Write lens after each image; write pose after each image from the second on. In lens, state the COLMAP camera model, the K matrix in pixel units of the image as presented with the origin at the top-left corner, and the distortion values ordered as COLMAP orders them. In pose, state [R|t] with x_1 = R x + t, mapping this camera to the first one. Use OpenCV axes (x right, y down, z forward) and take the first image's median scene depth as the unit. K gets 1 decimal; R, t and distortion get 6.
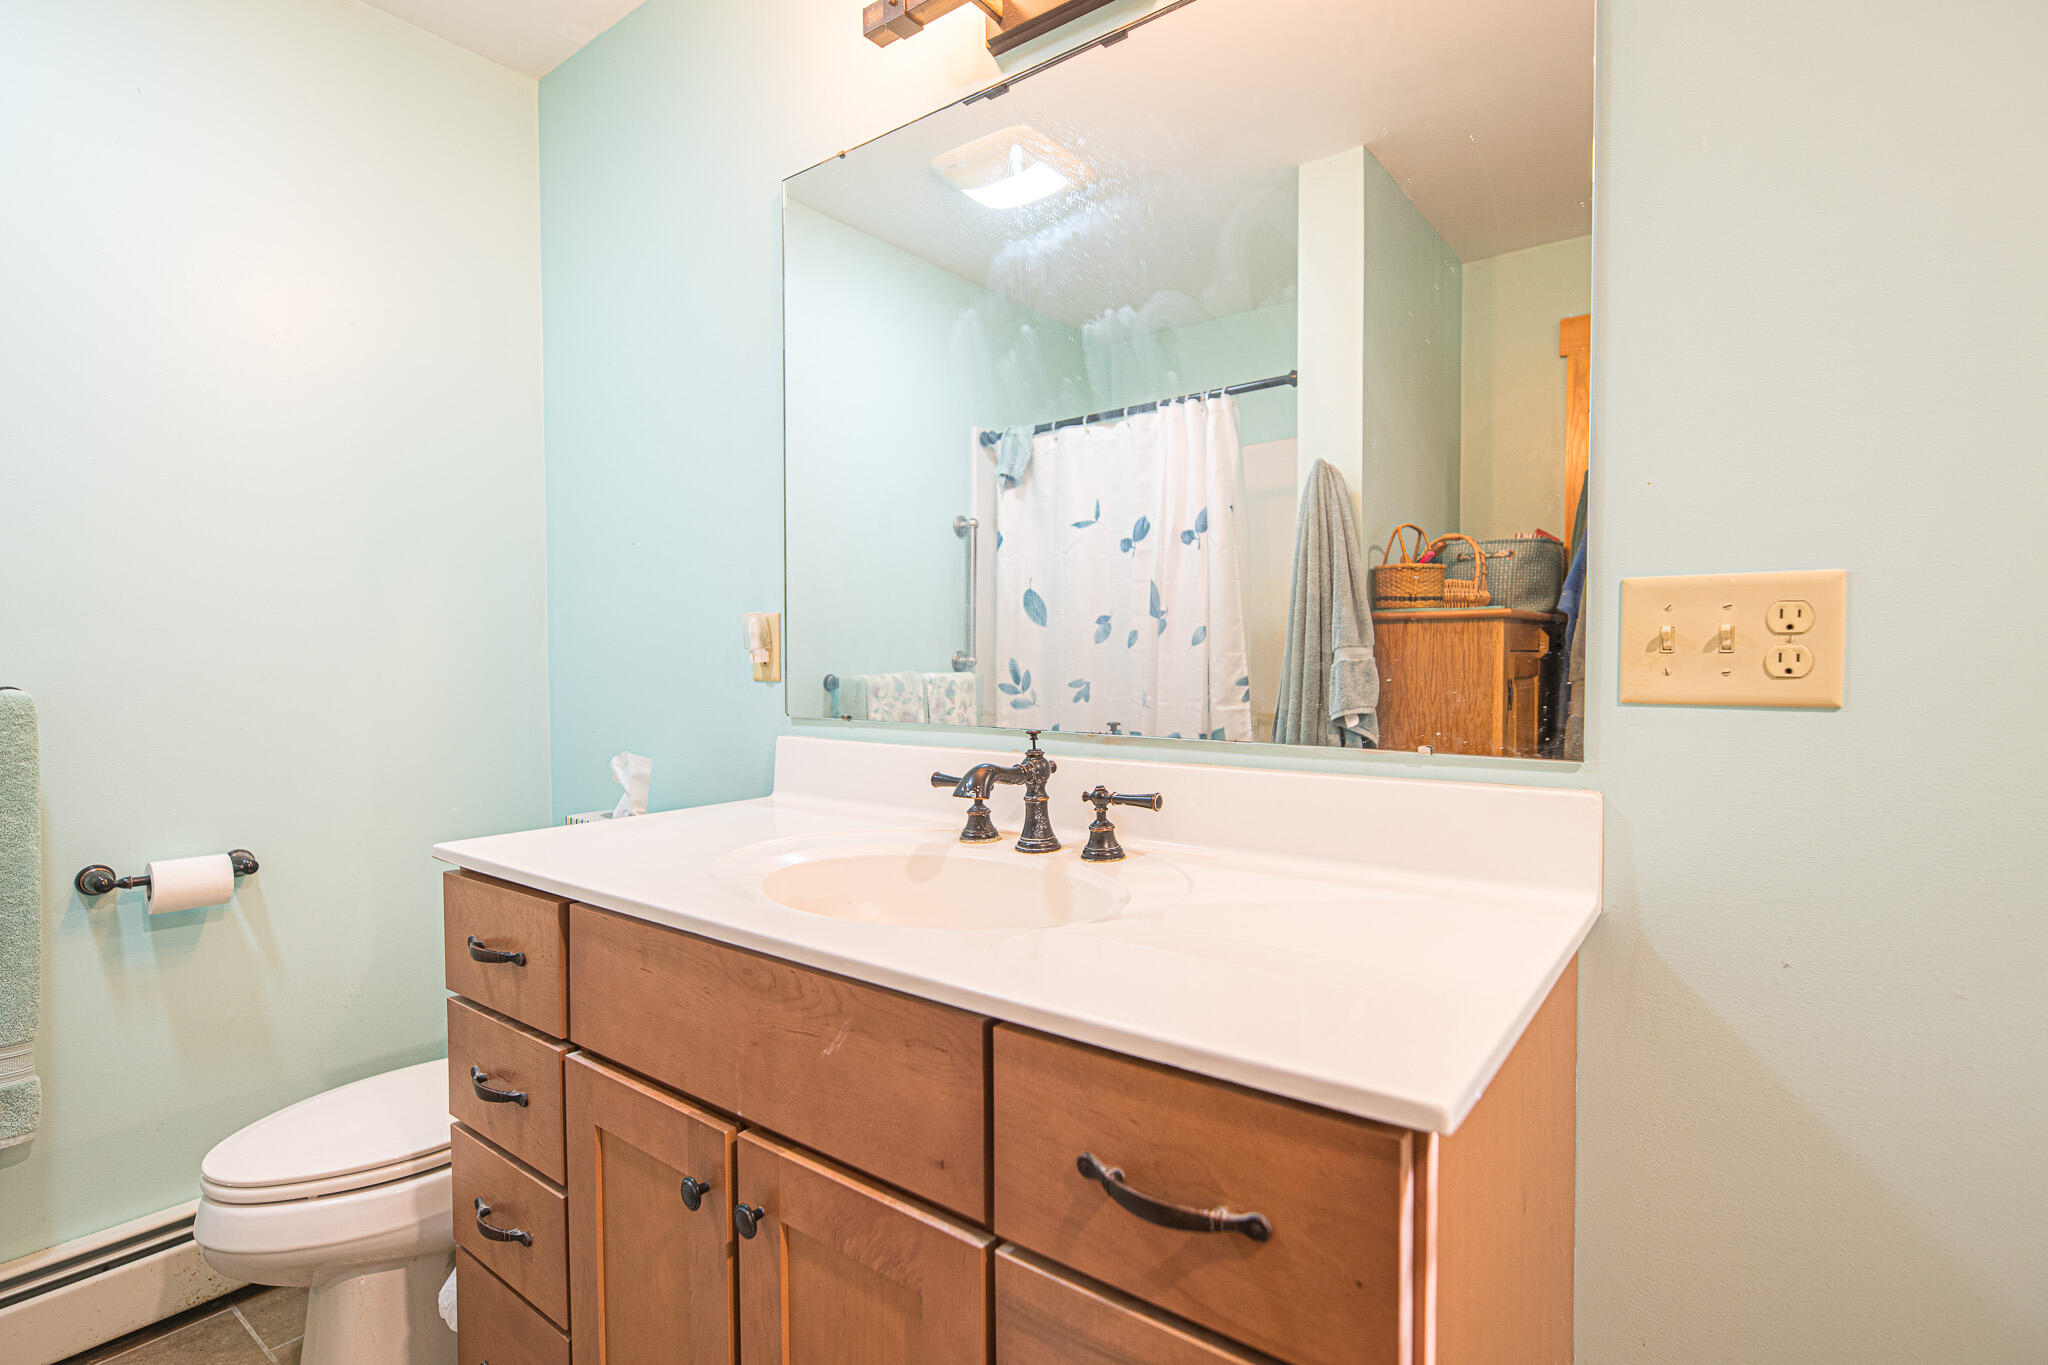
lens RADIAL K [[986.9, 0, 1032.3], [0, 986.9, 689.8], [0, 0, 1]] dist [0.002109, -0.005386]
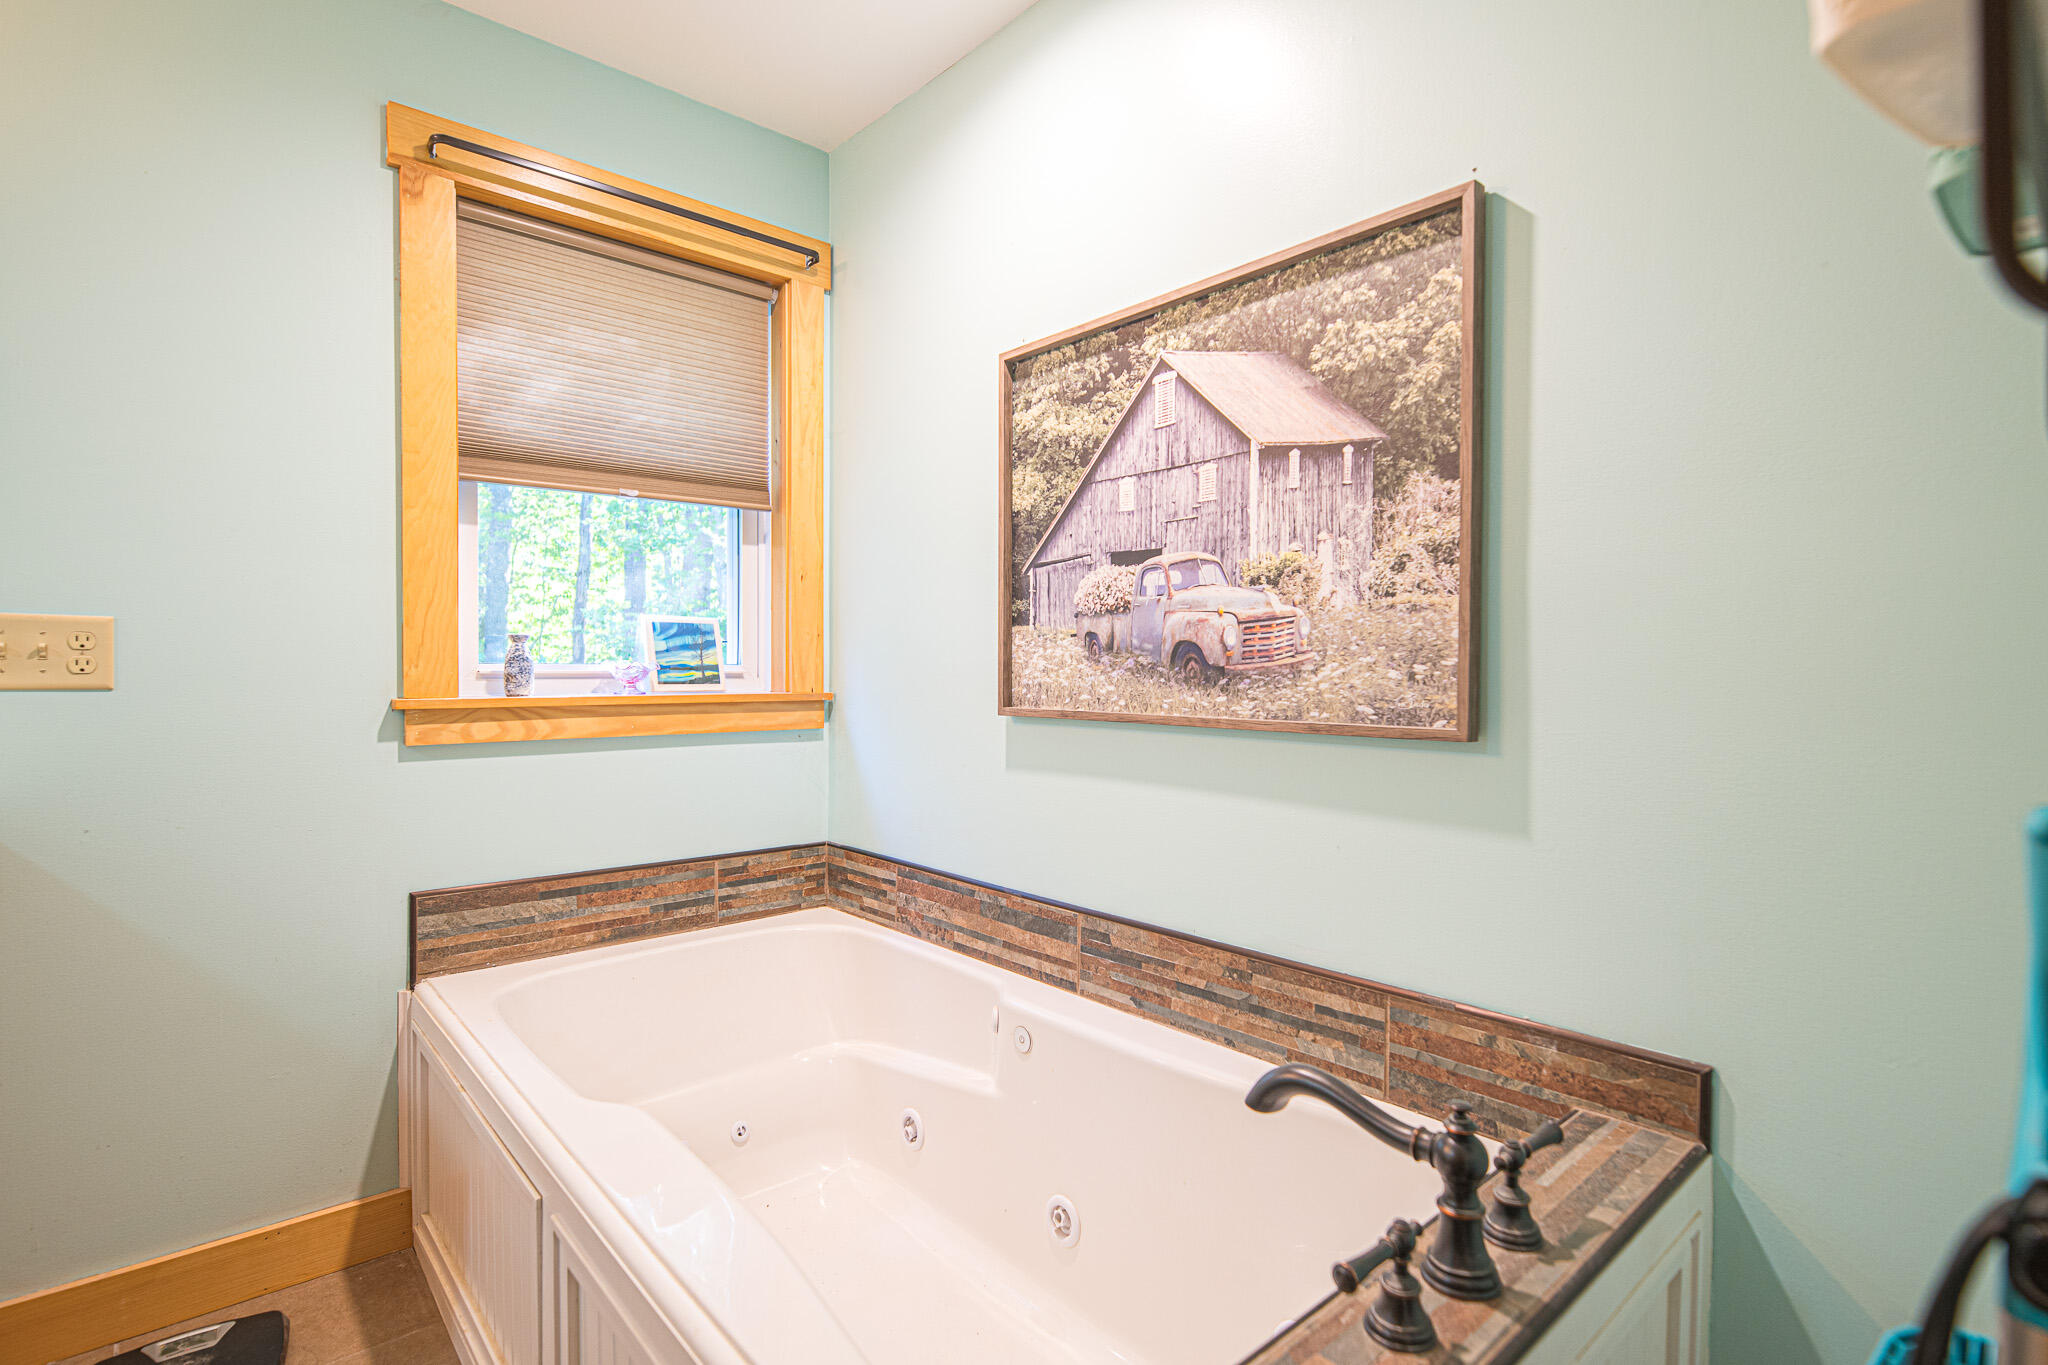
lens RADIAL K [[986.9, 0, 1032.3], [0, 986.9, 689.8], [0, 0, 1]] dist [0.002109, -0.005386]
pose [[0.202217, -0.017212, 0.979189, -0.668004], [0.024982, 0.999611, 0.012412, 0.039230], [-0.979022, 0.021952, 0.202568, -1.098247]]
